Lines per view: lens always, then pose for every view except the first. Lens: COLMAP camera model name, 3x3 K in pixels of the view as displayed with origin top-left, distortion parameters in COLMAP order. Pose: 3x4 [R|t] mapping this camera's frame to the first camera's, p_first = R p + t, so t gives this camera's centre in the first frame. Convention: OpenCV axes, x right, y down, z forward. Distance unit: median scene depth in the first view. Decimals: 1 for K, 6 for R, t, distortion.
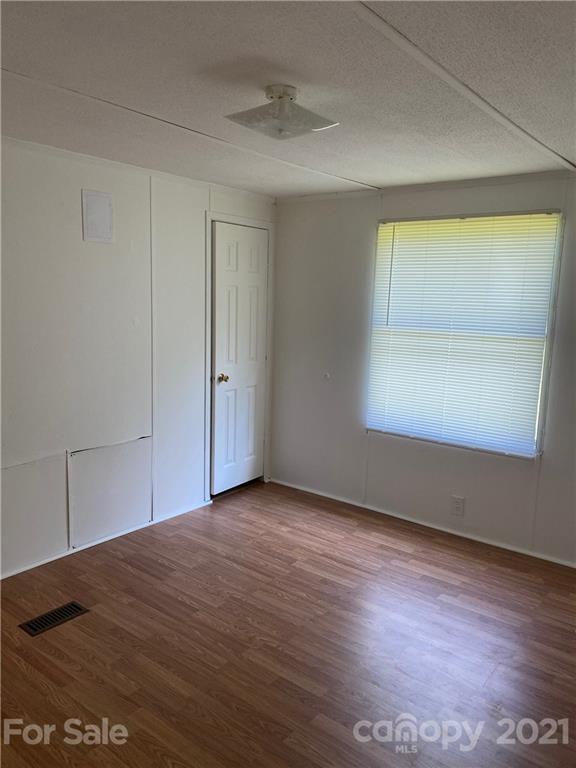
lens RADIAL K [[586.7, 0, 282.3], [0, 586.7, 377.8], [0, 0, 1]] dist [0.042068, -0.044928]
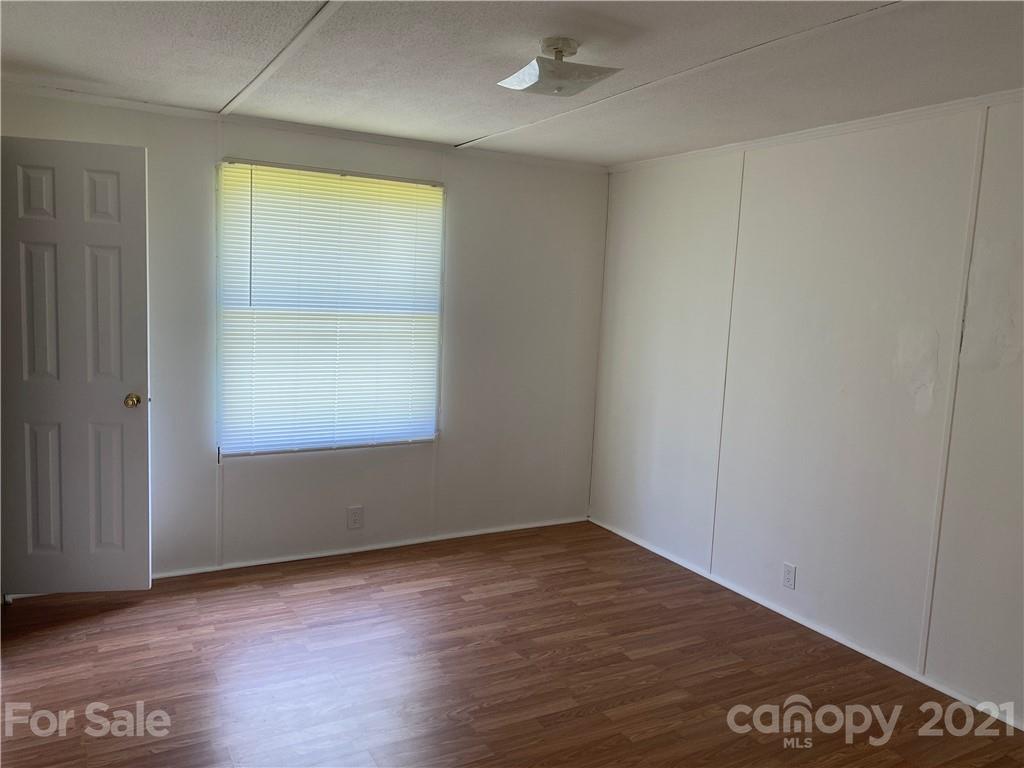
lens RADIAL K [[782.3, 0, 505.4], [0, 782.3, 380.7], [0, 0, 1]] dist [0.042068, -0.044928]
pose [[0.368422, -0.113552, 0.922698, -0.645518], [0.101034, 0.991524, 0.081680, -0.047409], [-0.924152, 0.063131, 0.376772, 0.372969]]
